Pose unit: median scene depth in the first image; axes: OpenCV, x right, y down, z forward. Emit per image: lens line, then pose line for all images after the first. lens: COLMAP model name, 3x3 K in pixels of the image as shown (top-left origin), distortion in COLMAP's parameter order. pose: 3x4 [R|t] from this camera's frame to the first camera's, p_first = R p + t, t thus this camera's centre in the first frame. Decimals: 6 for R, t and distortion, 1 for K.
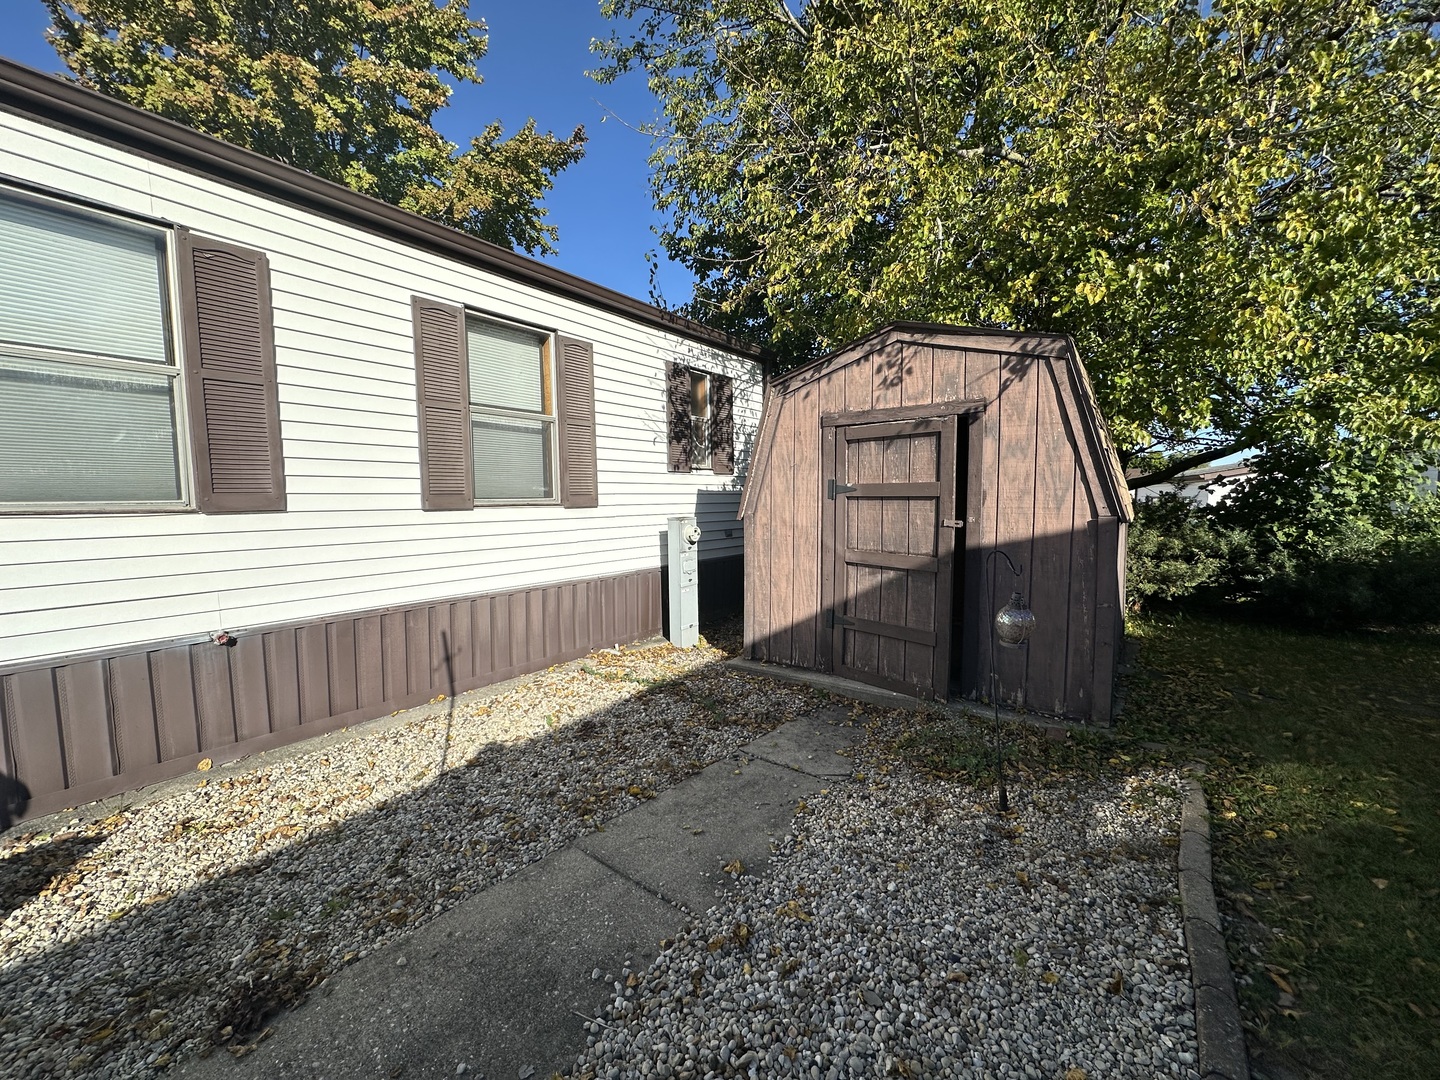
lens RADIAL K [[575.1, 0, 722.5], [0, 575.1, 544.4], [0, 0, 1]] dist [-0.002899, 0.000443]
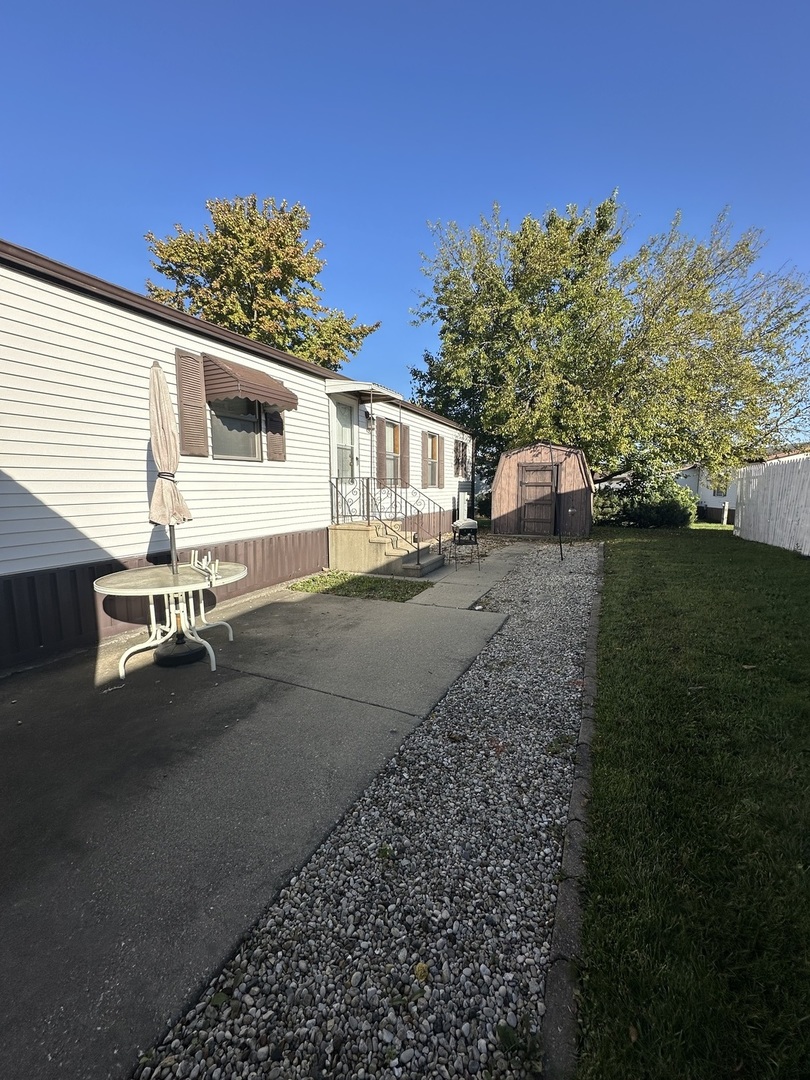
lens RADIAL K [[431.3, 0, 404.3], [0, 431.3, 536.9], [0, 0, 1]] dist [-0.002899, 0.000443]
pose [[0.982527, -0.011163, 0.185786, -0.771768], [0.003721, 0.999178, 0.040359, 0.097530], [-0.186084, -0.038963, 0.981761, -1.162646]]
